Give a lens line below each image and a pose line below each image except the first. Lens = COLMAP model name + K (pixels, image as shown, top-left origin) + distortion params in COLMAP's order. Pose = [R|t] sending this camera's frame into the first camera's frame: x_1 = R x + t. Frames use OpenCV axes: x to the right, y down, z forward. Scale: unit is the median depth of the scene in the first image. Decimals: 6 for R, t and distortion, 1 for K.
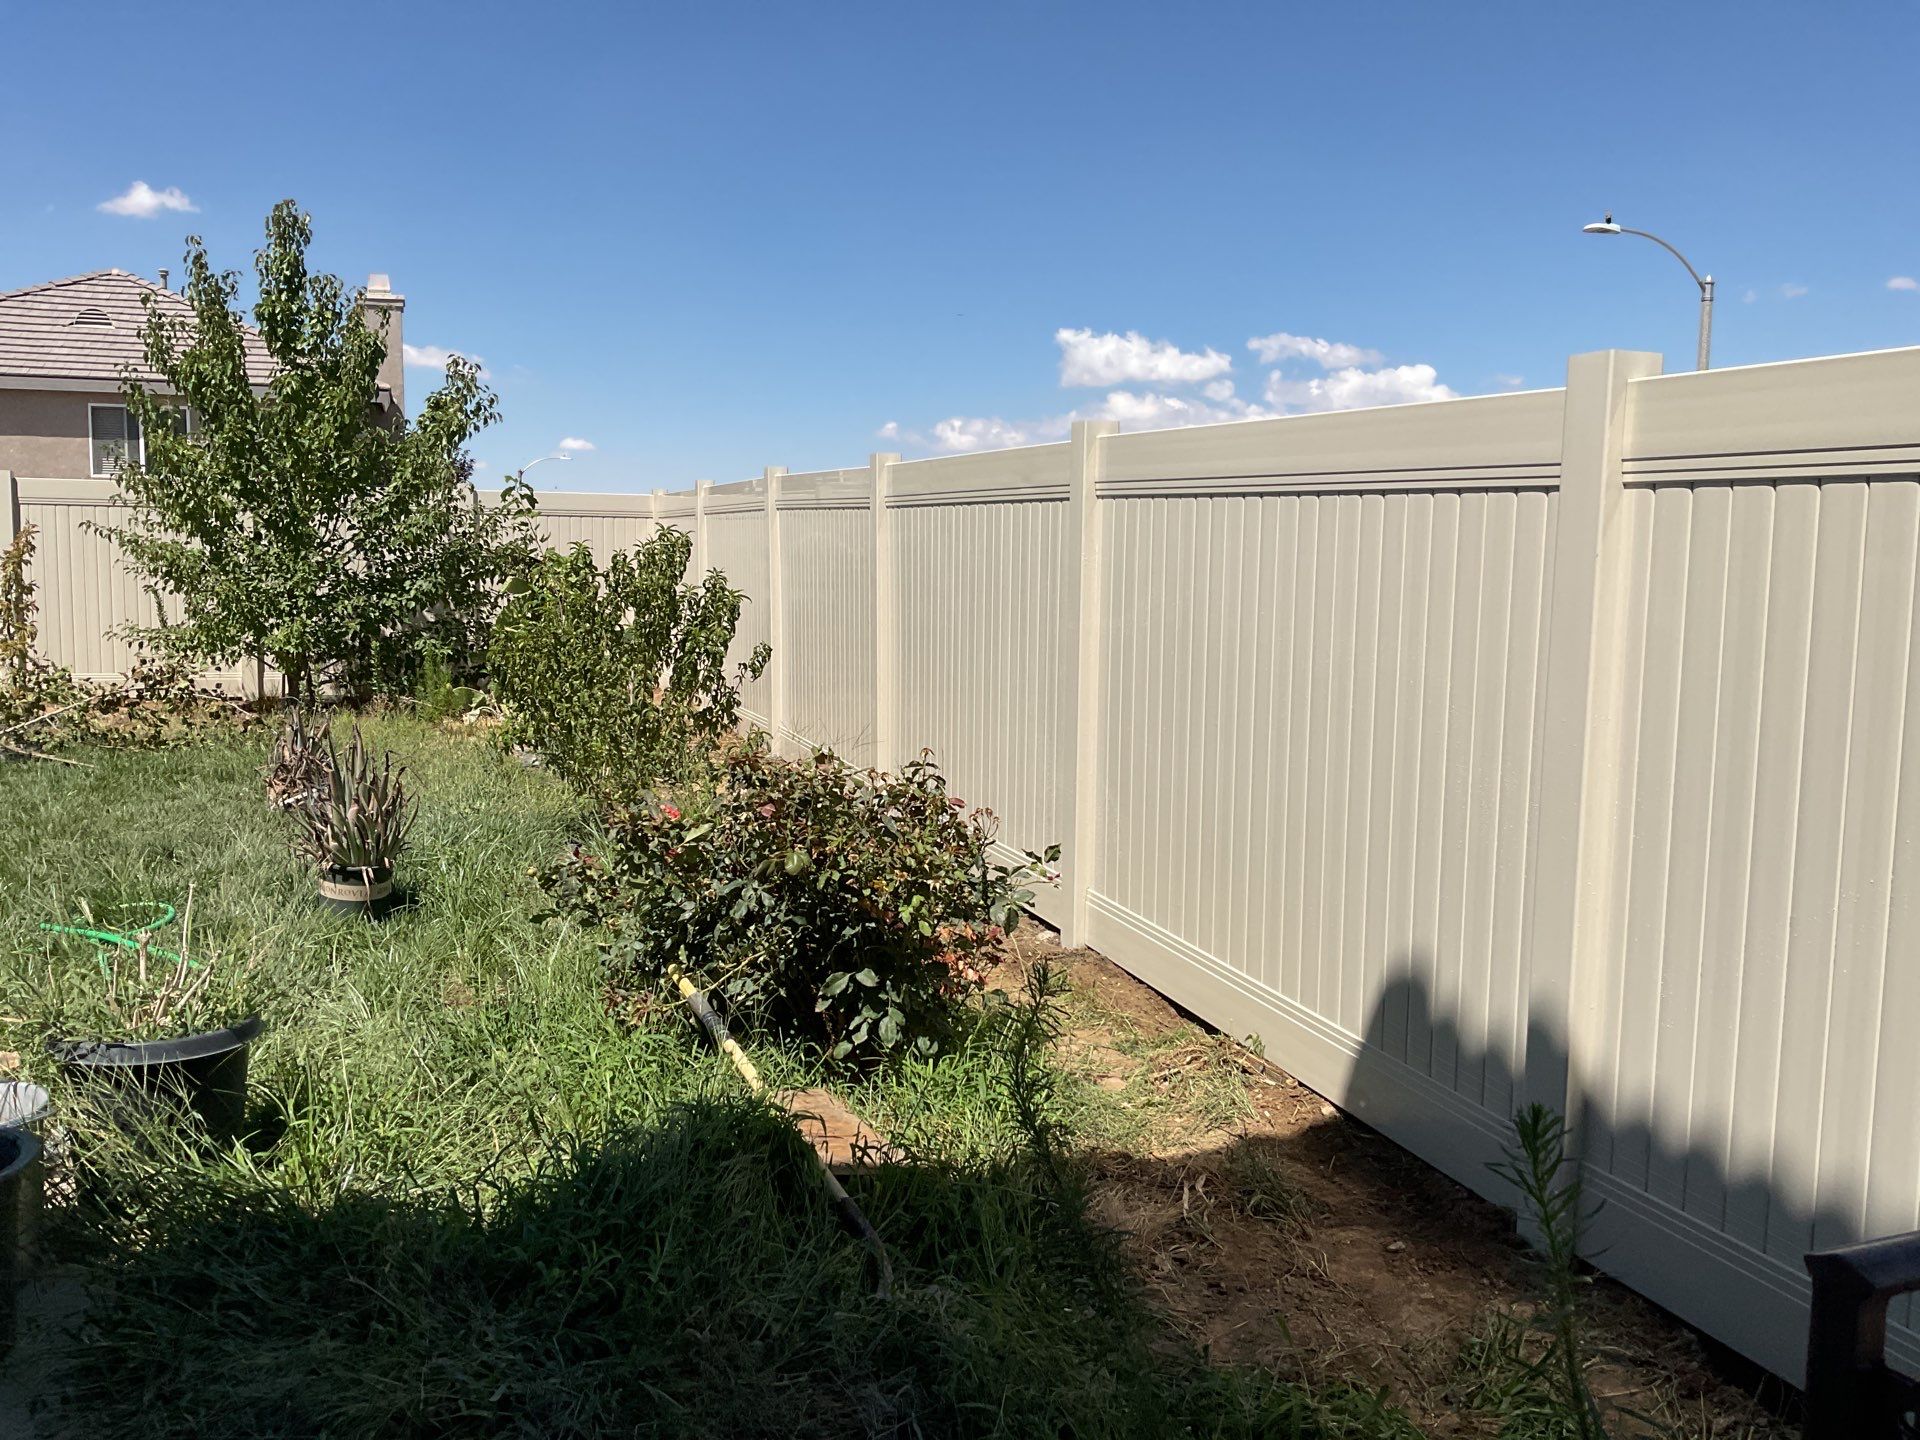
lens RADIAL K [[1596.1, 0, 947.2], [0, 1596.1, 722.4], [0, 0, 1]] dist [0.068914, -0.114072]
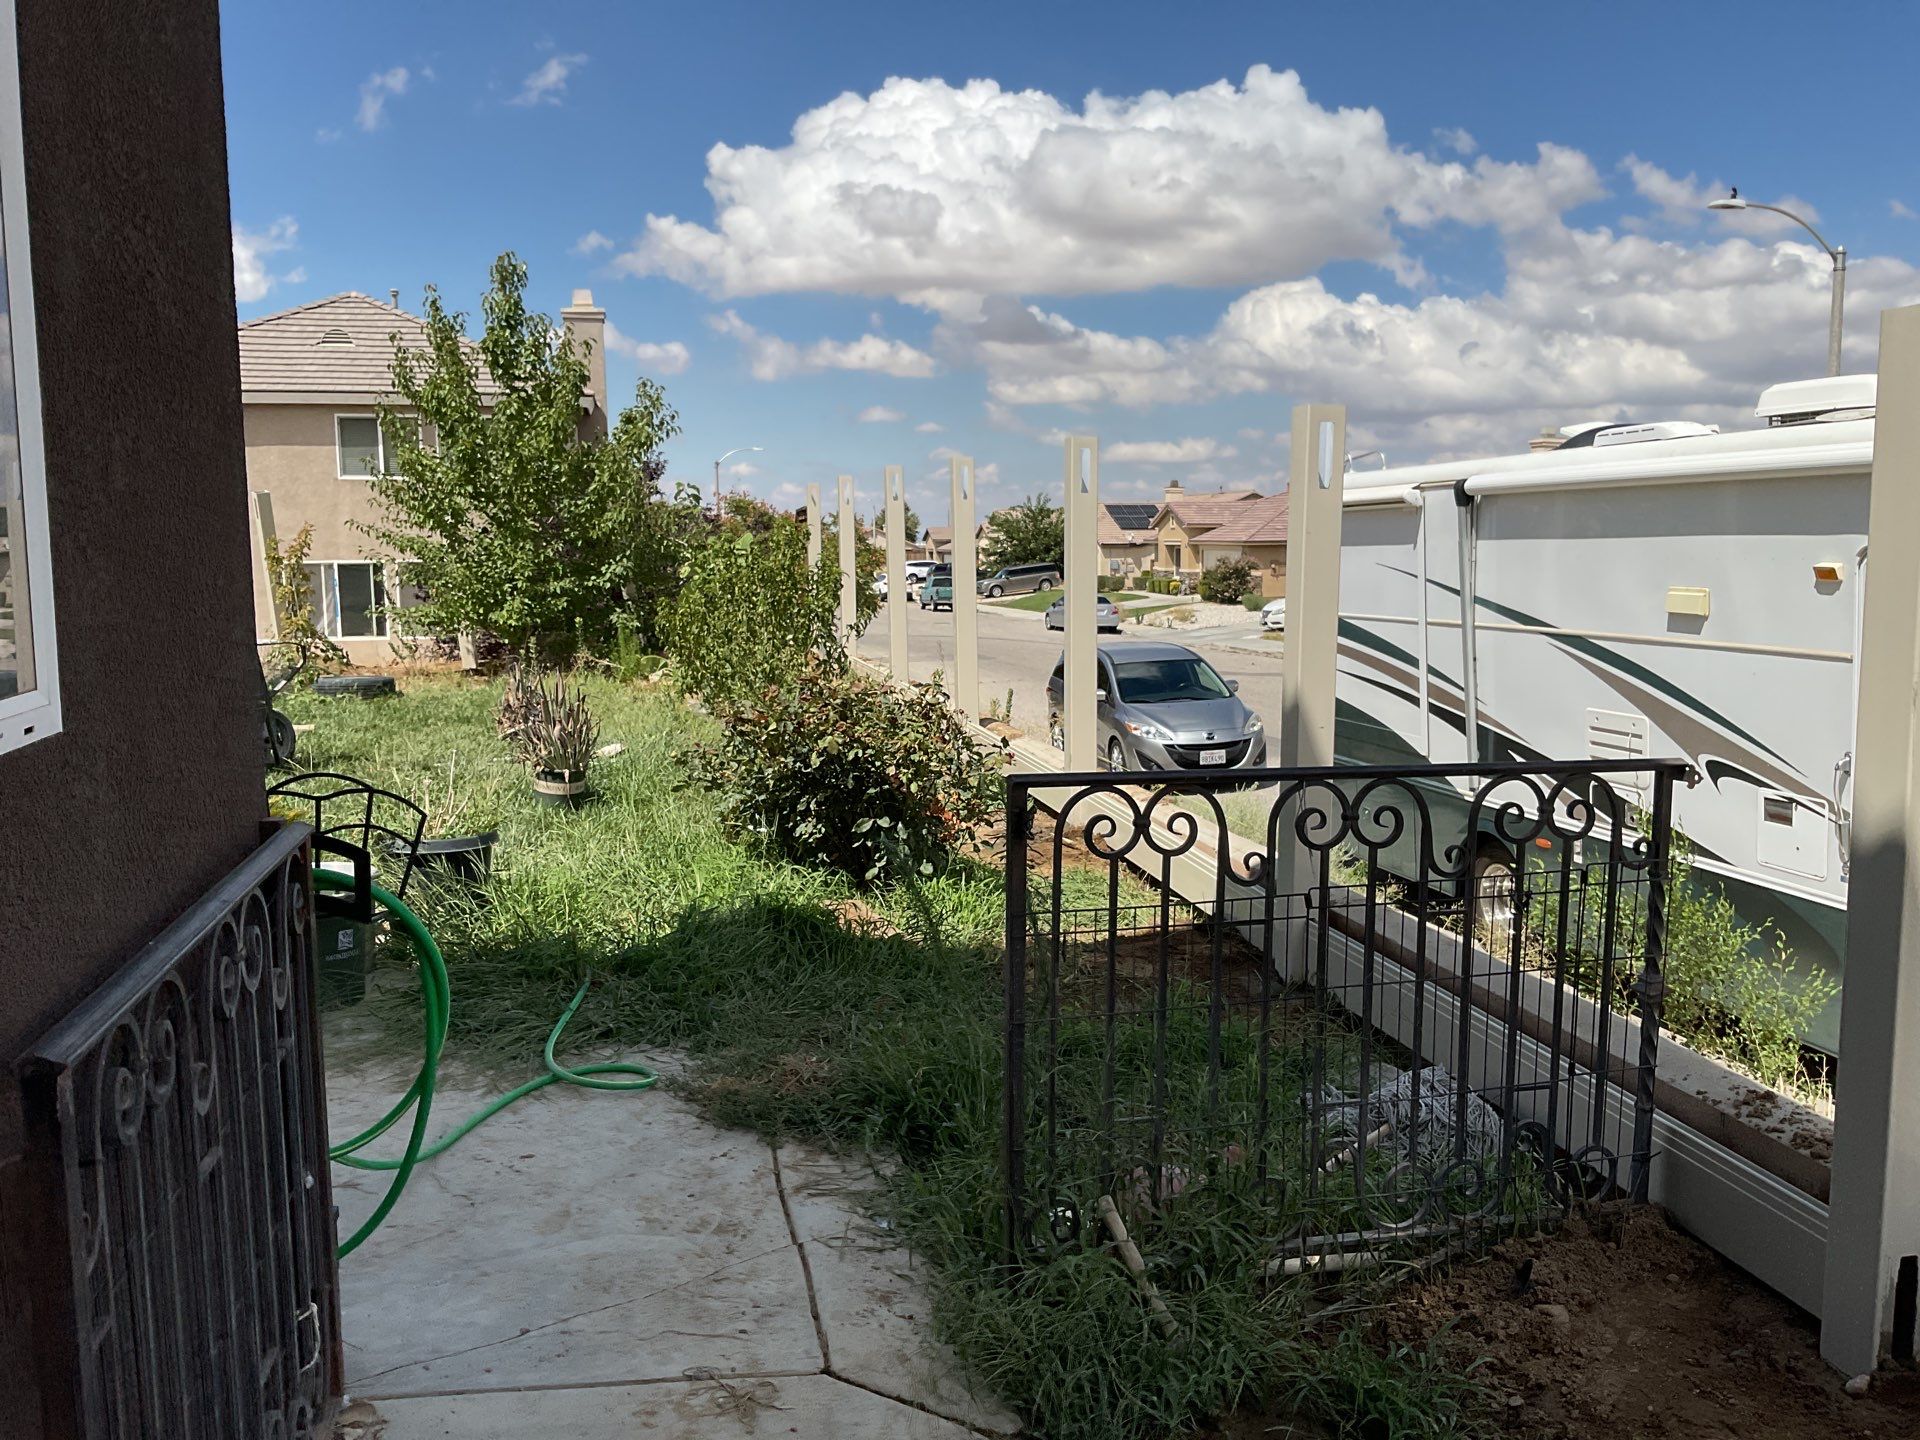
lens RADIAL K [[1596.1, 0, 997.1], [0, 1596.1, 734.8], [0, 0, 1]] dist [0.068914, -0.114072]
pose [[0.995582, -0.002353, -0.093865, 0.069612], [0.004065, 0.999829, 0.018048, 0.017826], [0.093806, -0.018350, 0.995421, -0.172707]]
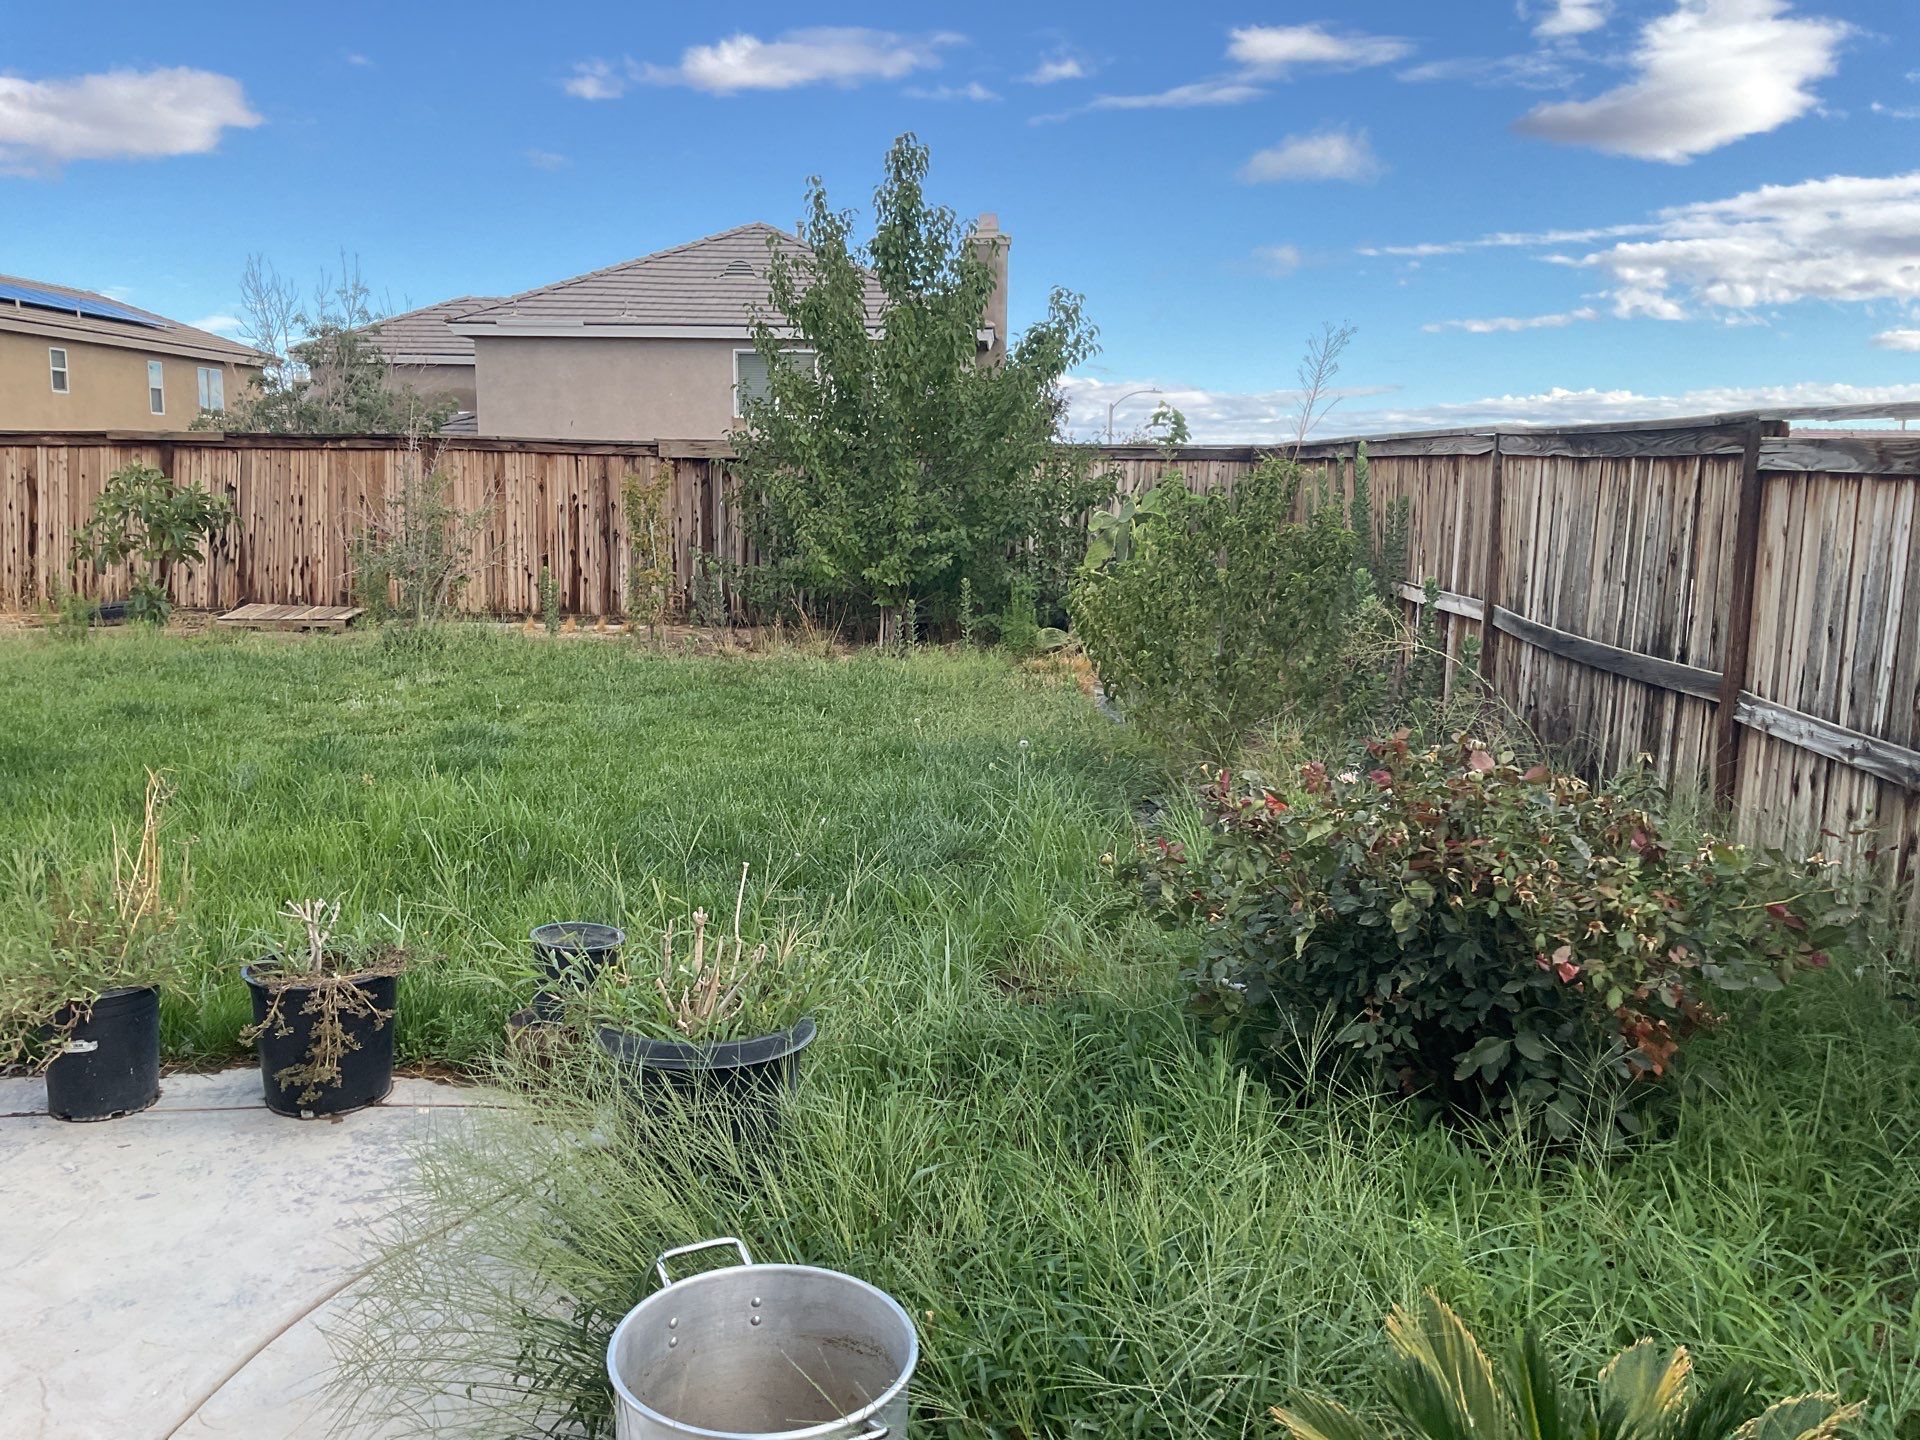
lens RADIAL K [[1596.1, 0, 953.7], [0, 1596.1, 730.6], [0, 0, 1]] dist [0.068914, -0.114072]
pose [[0.937587, 0.054586, -0.343441, -0.018425], [-0.038775, 0.997855, 0.052740, -0.008263], [0.345583, -0.036132, 0.937692, 0.064969]]
